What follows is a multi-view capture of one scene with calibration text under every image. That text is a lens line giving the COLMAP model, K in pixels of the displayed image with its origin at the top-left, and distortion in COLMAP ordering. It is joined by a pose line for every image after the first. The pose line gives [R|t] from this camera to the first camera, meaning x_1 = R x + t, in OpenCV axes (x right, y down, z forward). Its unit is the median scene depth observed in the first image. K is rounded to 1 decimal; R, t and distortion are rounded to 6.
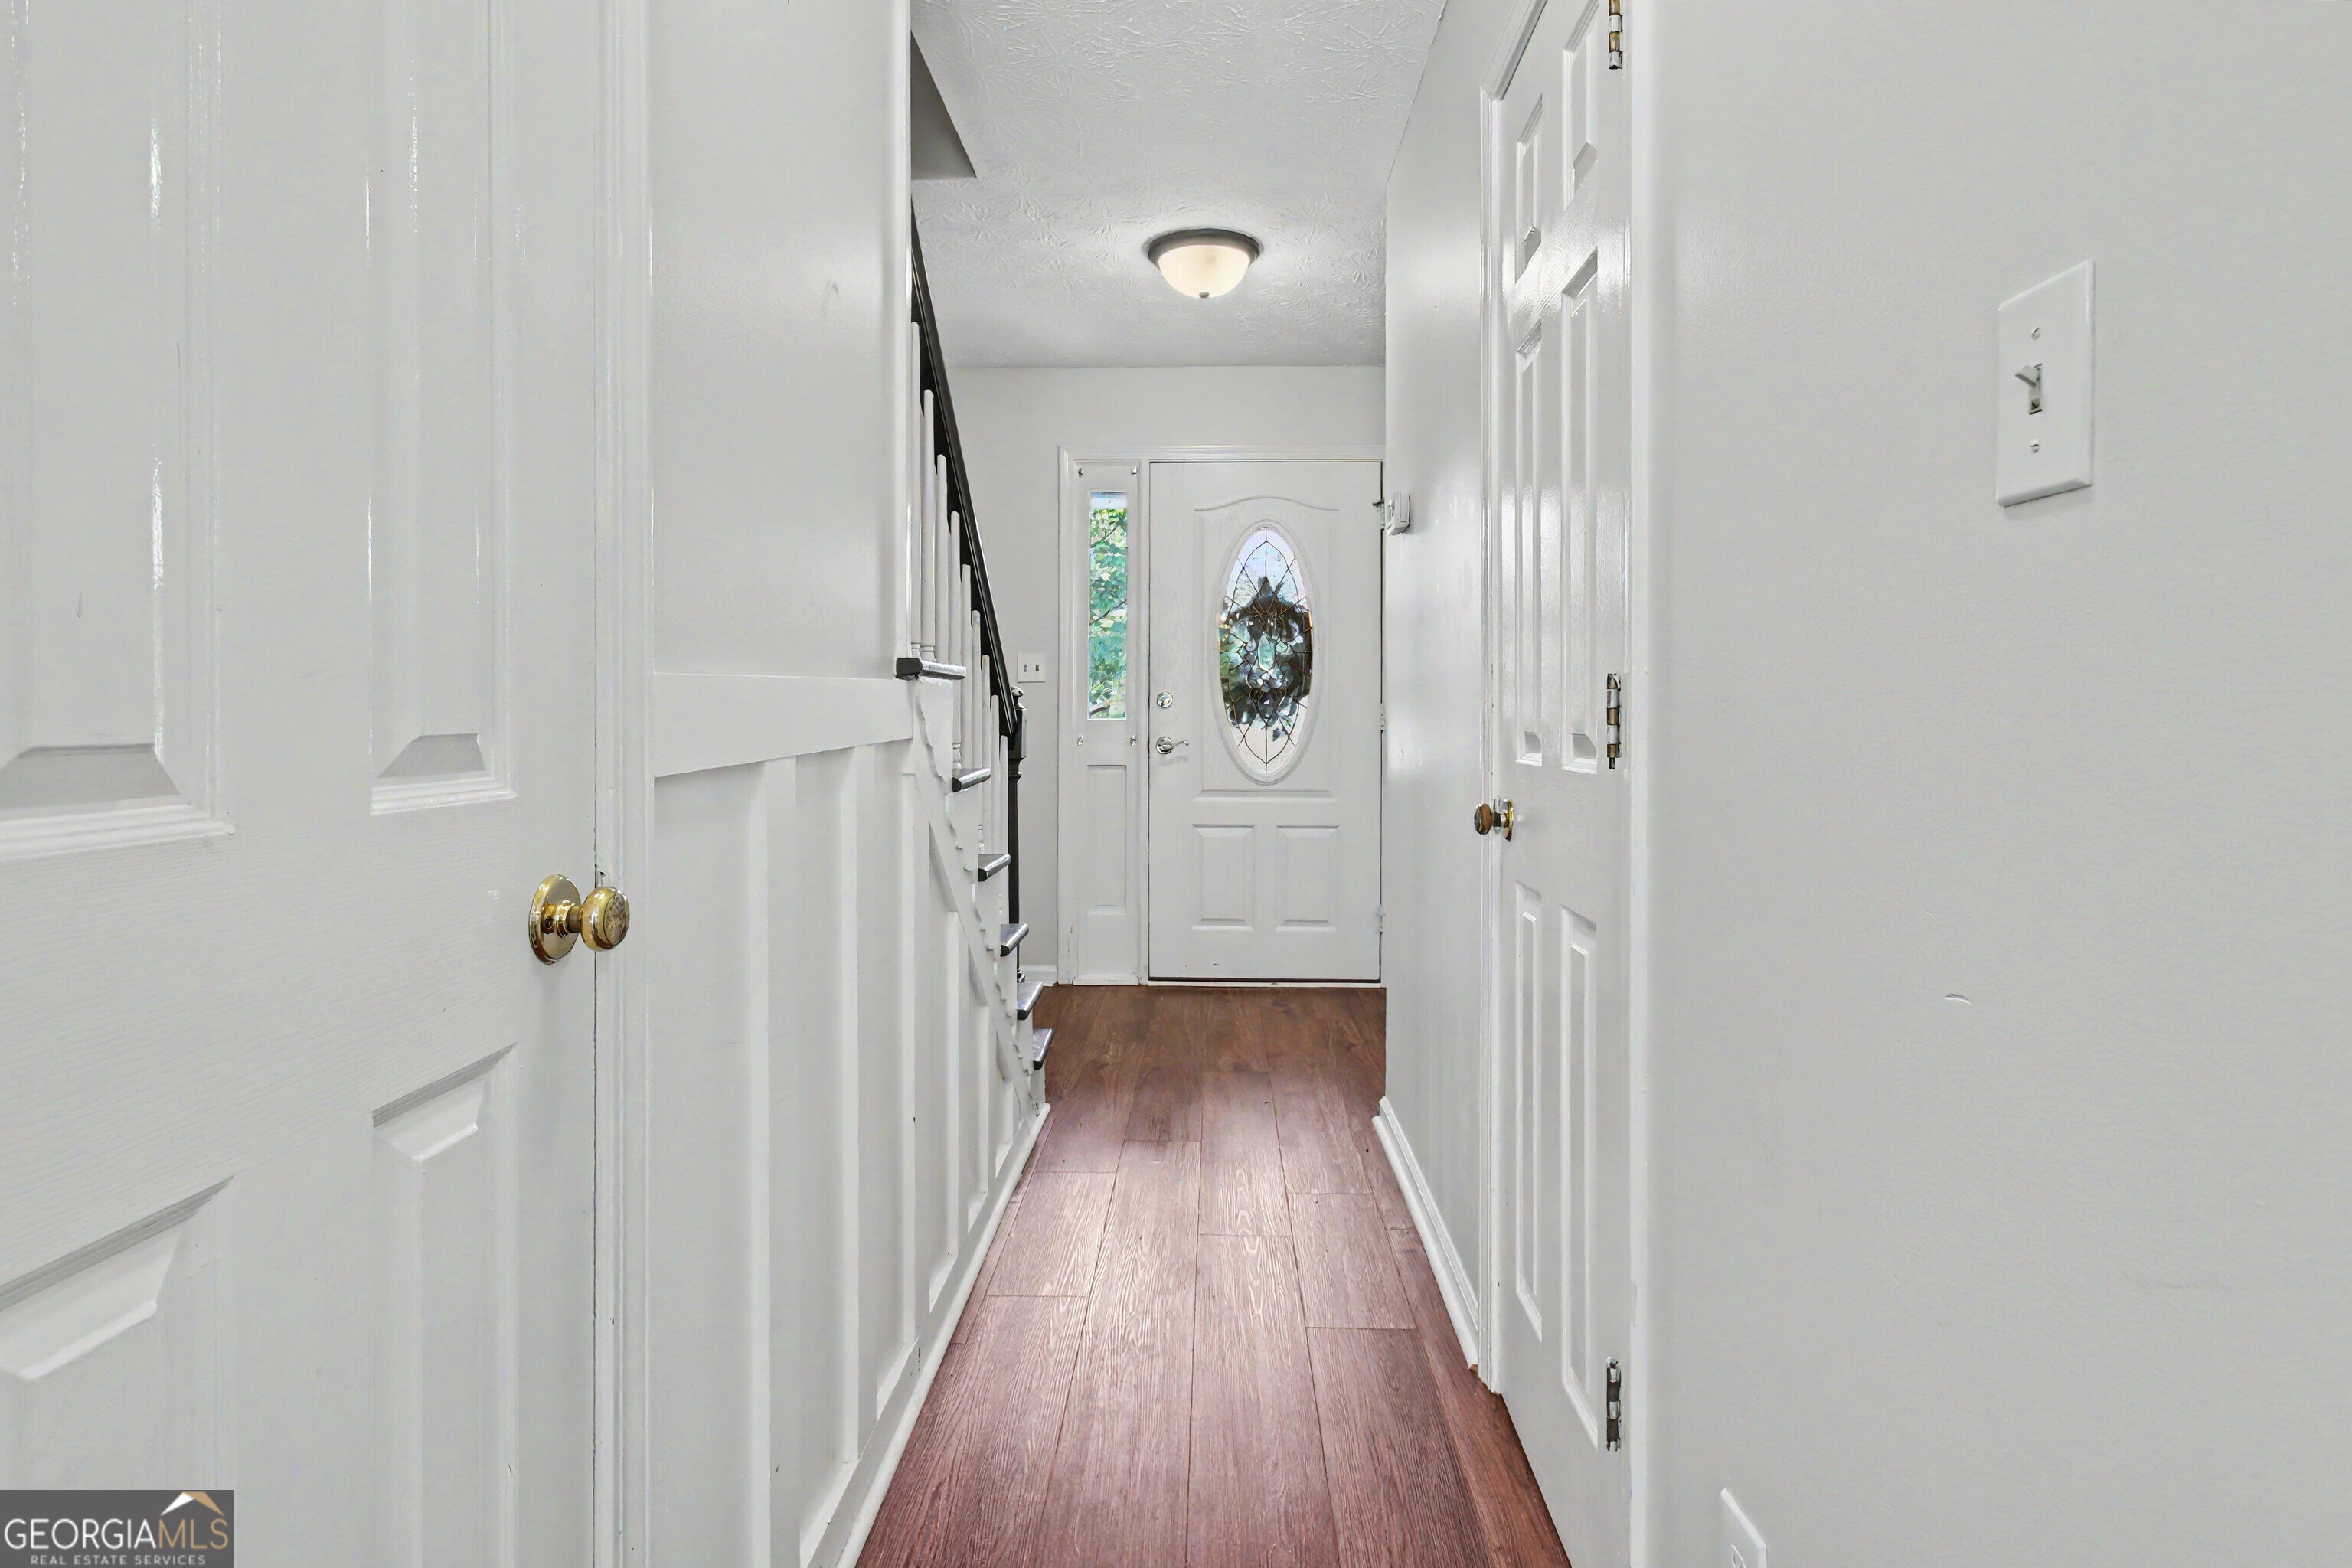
lens RADIAL K [[1212.0, 0, 1200.9], [0, 1212.0, 715.3], [0, 0, 1]] dist [0.004339, -0.001251]
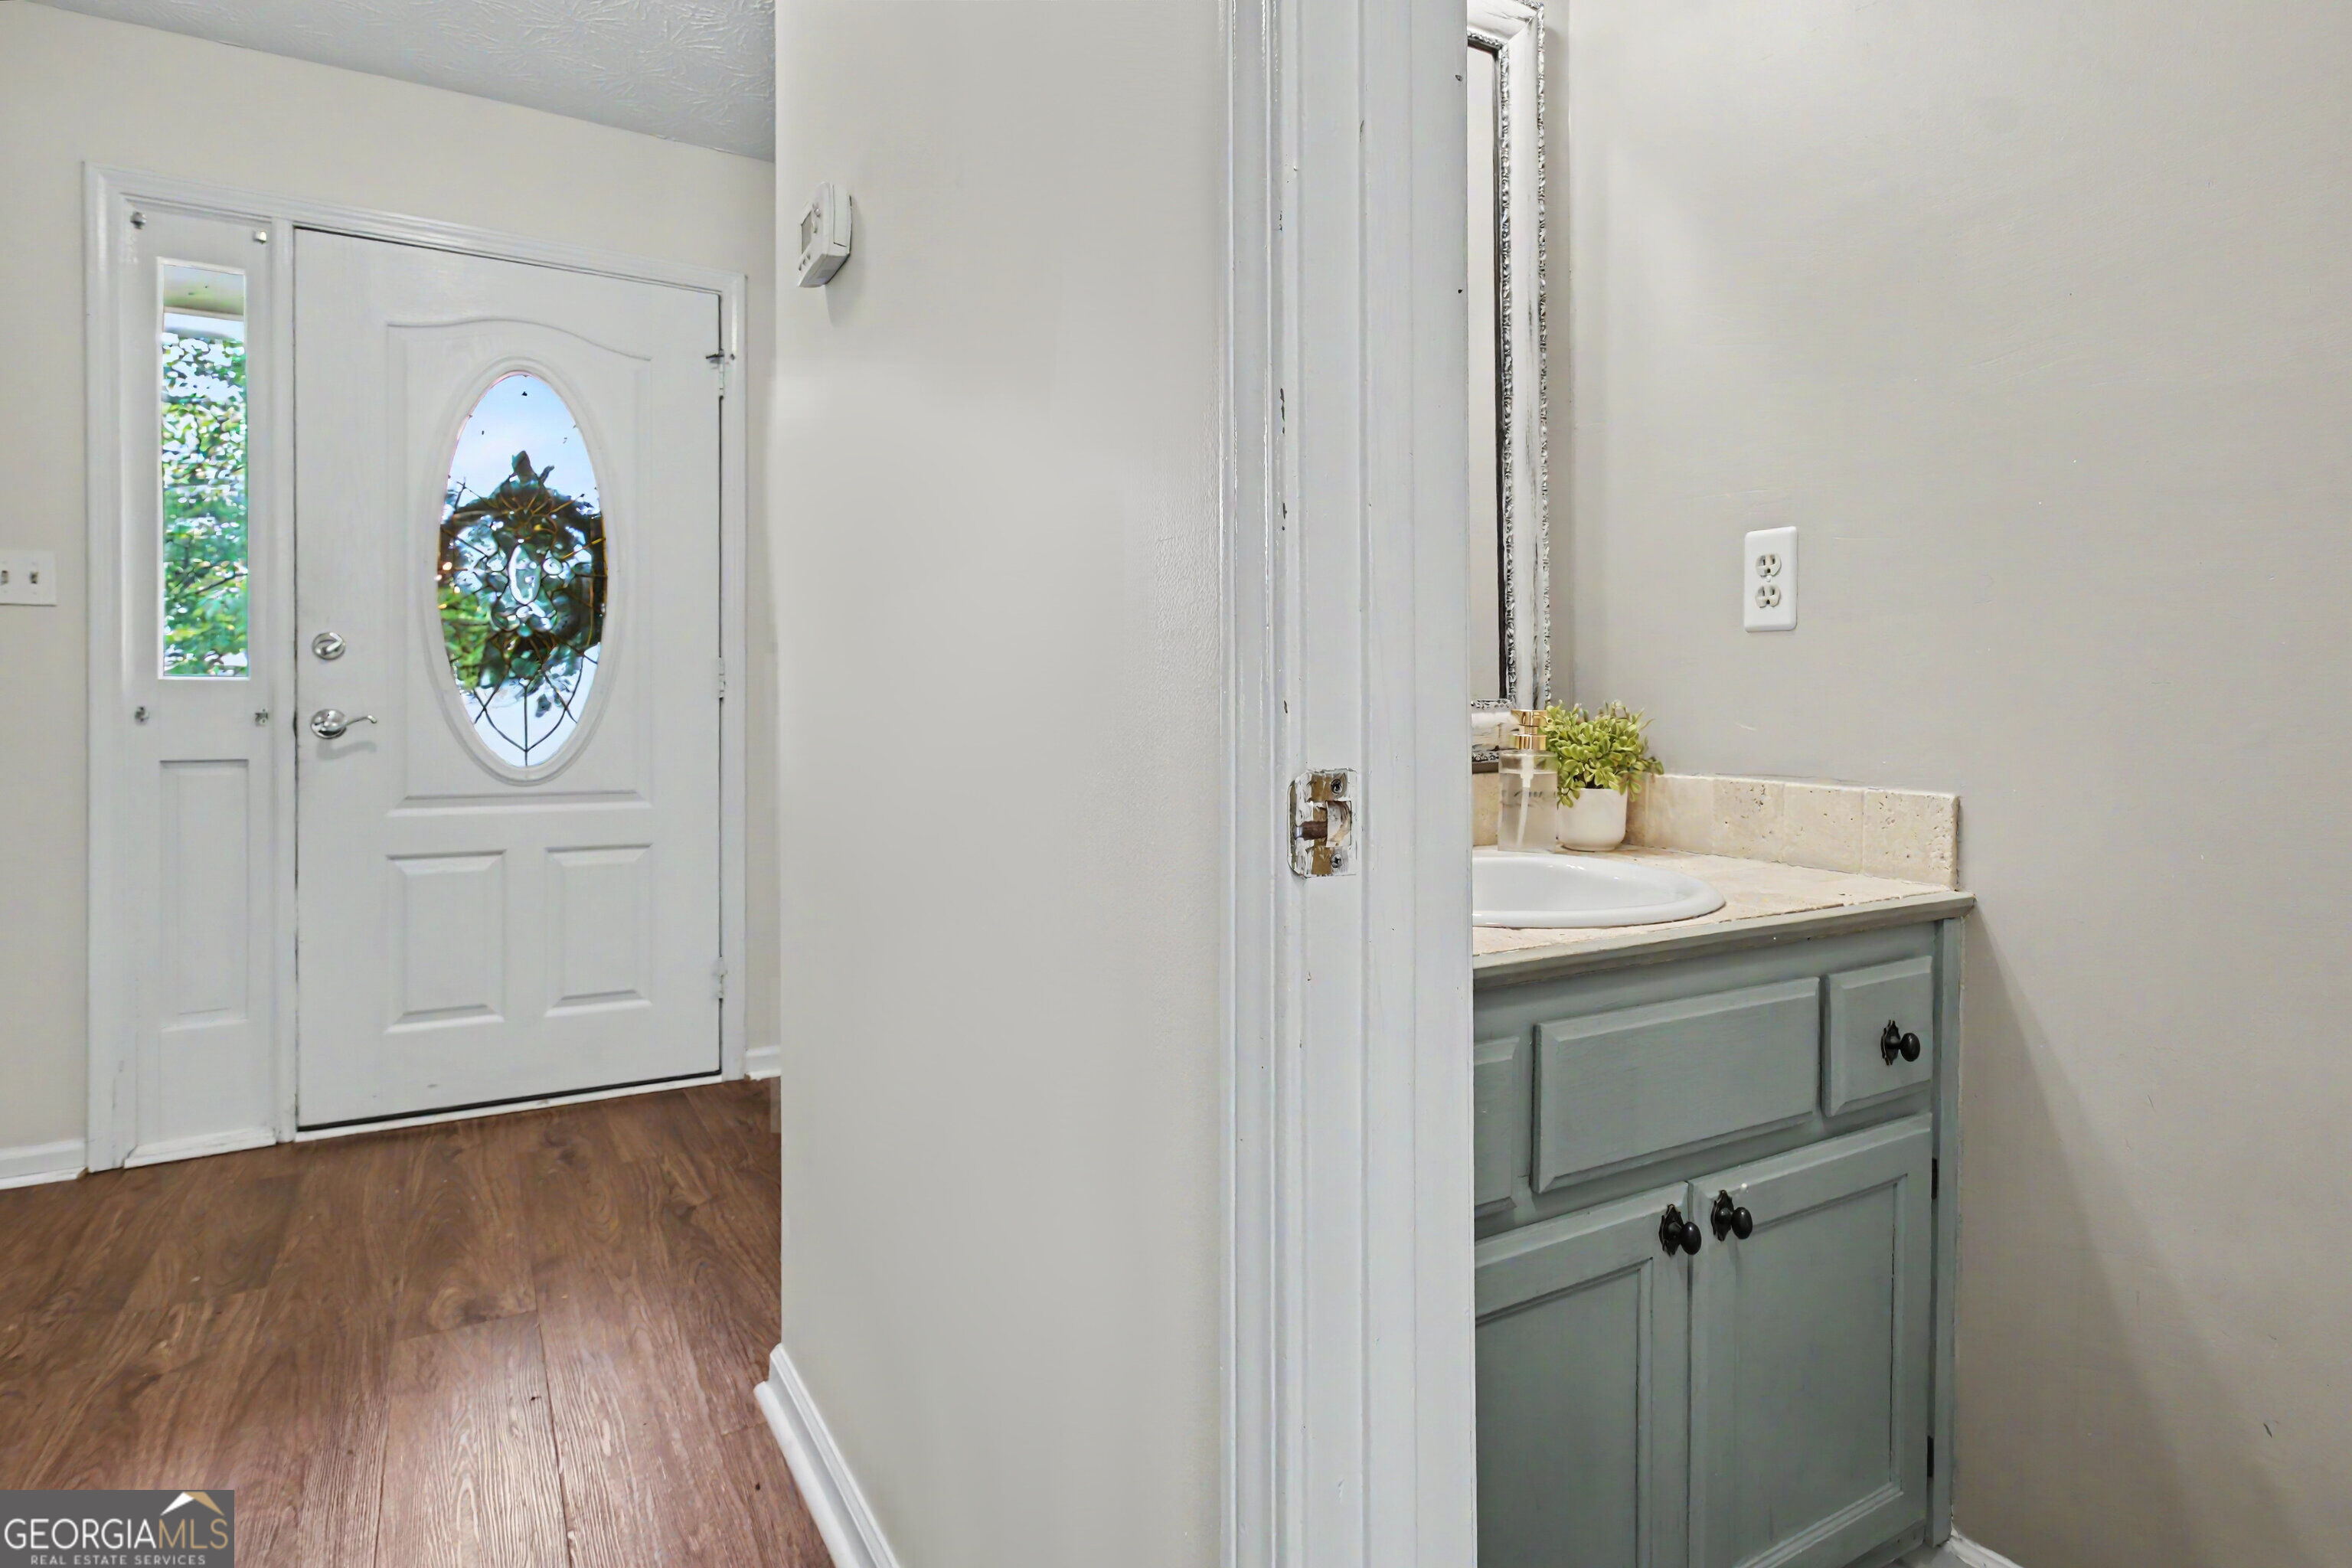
lens RADIAL K [[1212.0, 0, 1166.5], [0, 1212.0, 693.9], [0, 0, 1]] dist [0.004339, -0.001251]
pose [[0.855294, -0.002077, 0.518139, 0.012020], [0.008349, 0.999917, -0.009774, 0.019414], [-0.518076, 0.012686, 0.855240, 0.291427]]
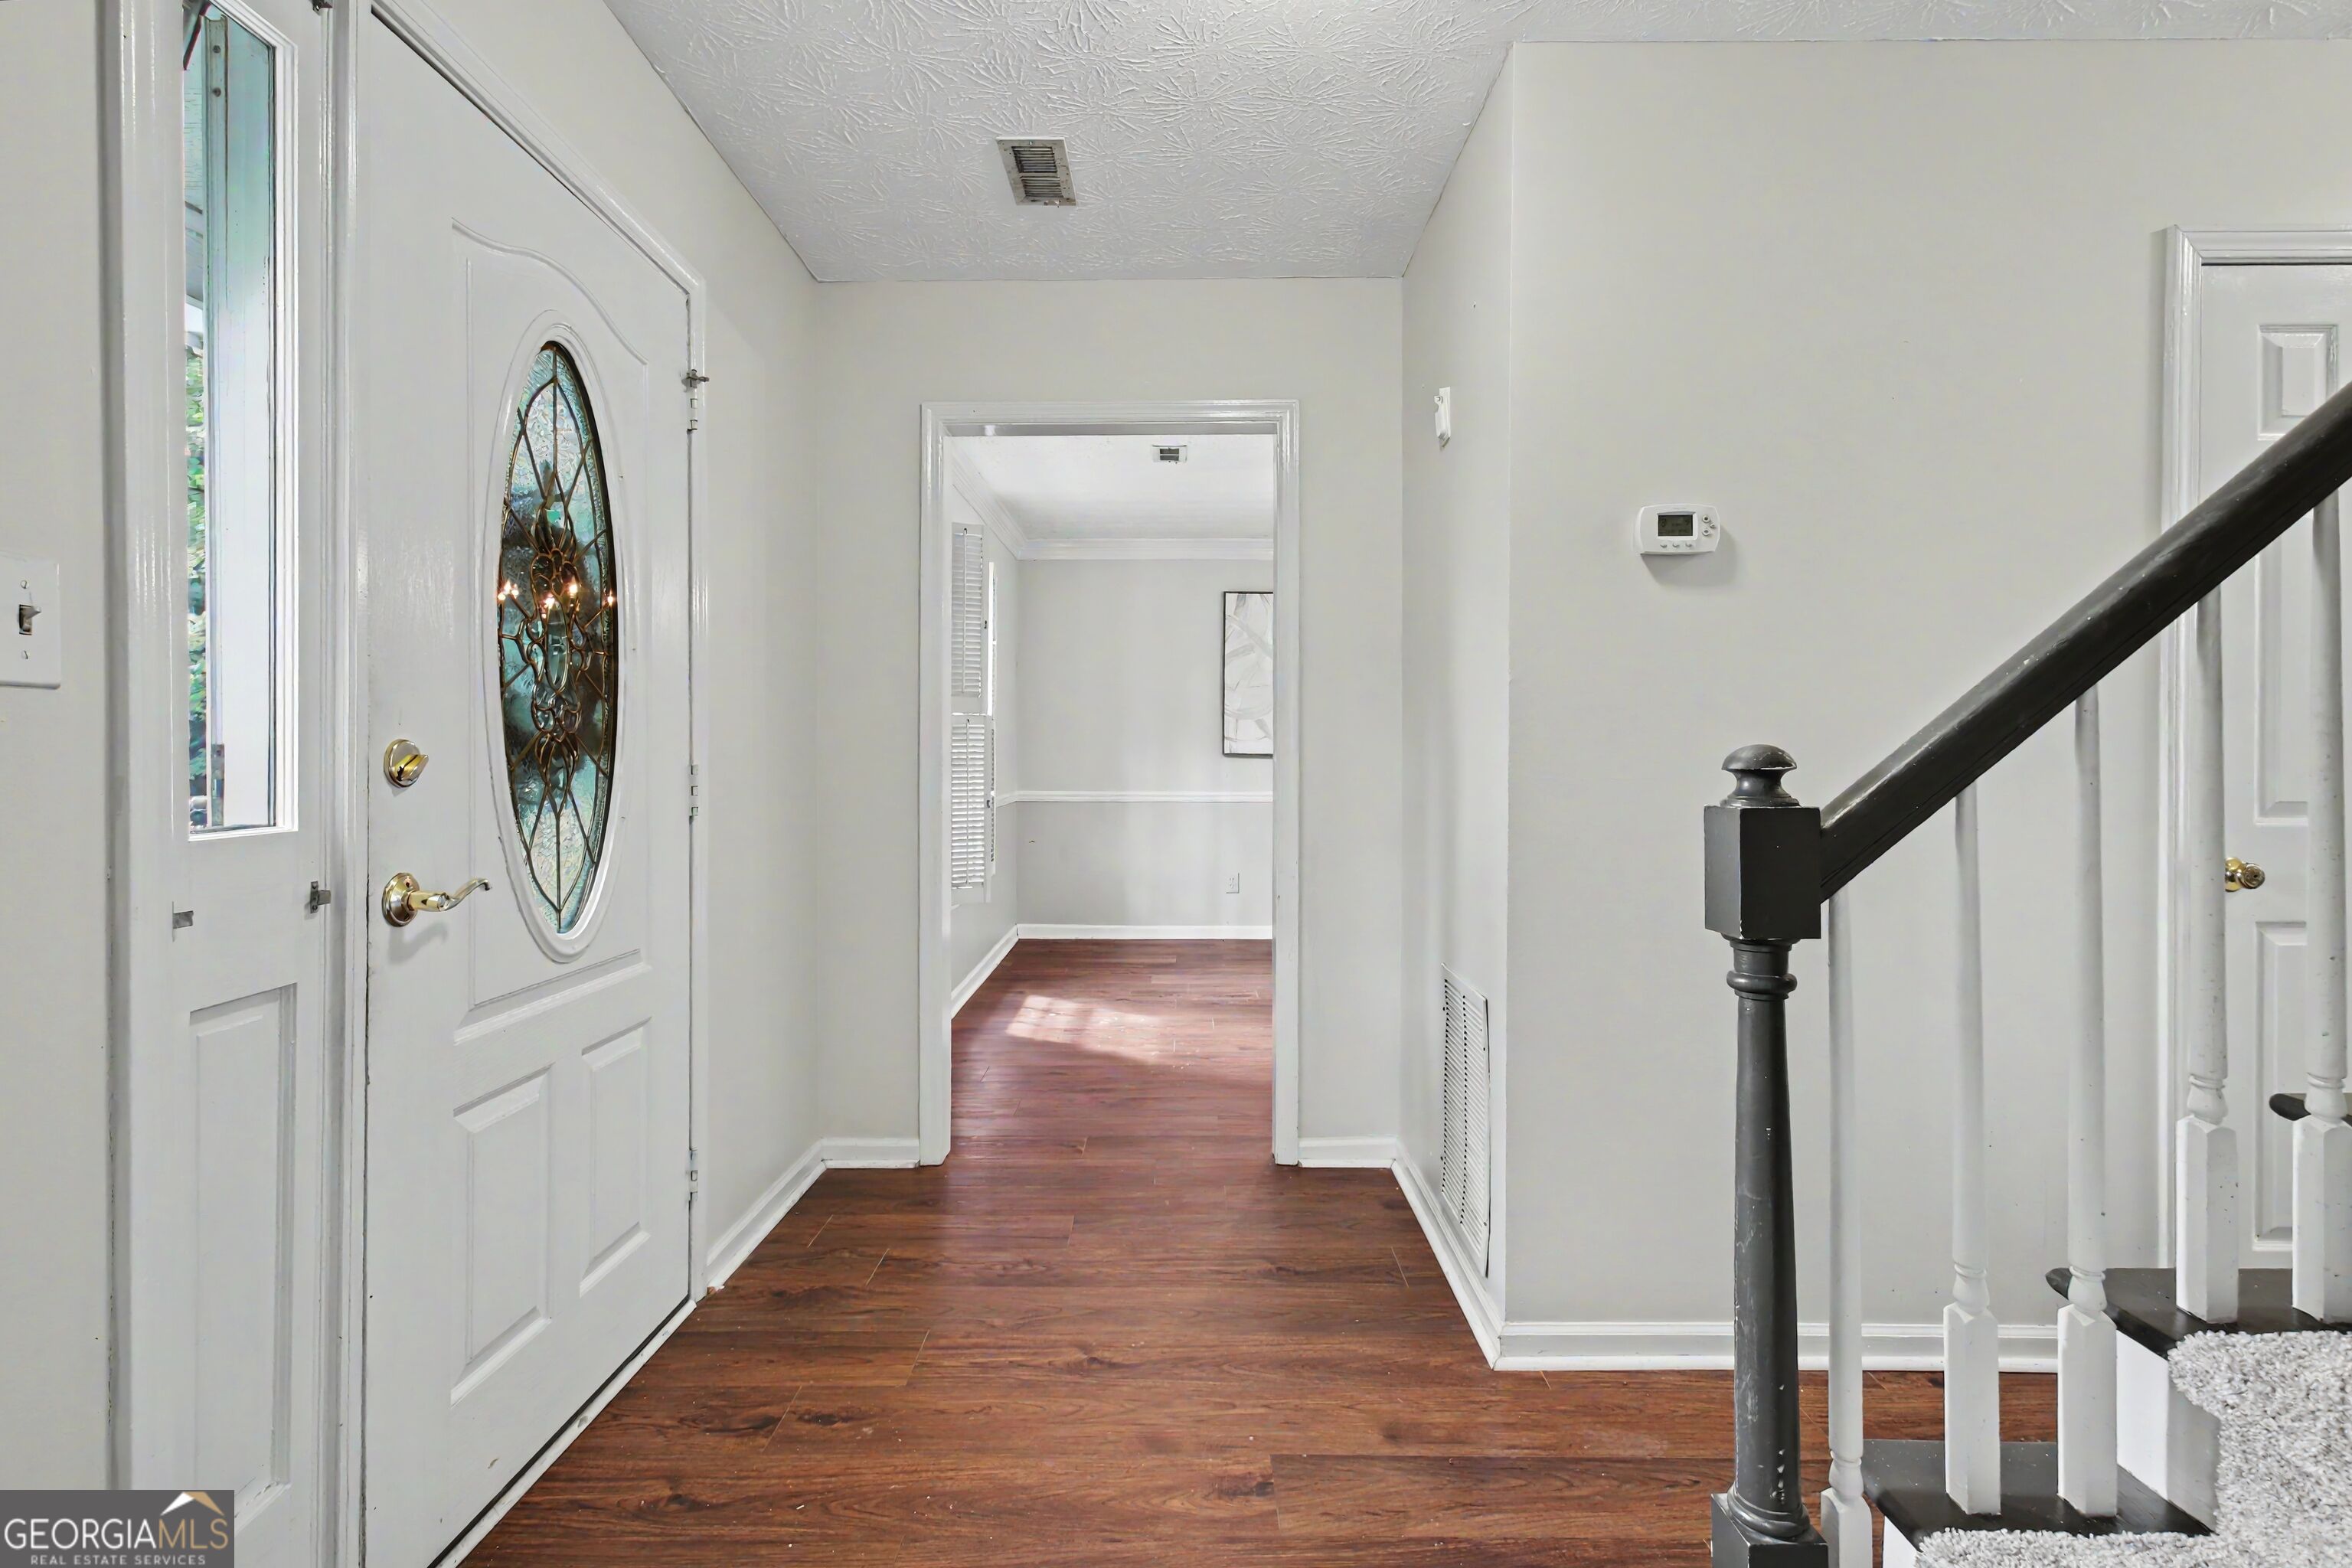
lens RADIAL K [[1121.3, 0, 1163.1], [0, 1121.3, 752.4], [0, 0, 1]] dist [0.006684, 0.003041]
pose [[0.013393, -0.003986, 0.999902, -0.331538], [0.009201, 0.999950, 0.003863, -0.014131], [-0.999868, 0.009148, 0.013429, 0.781185]]
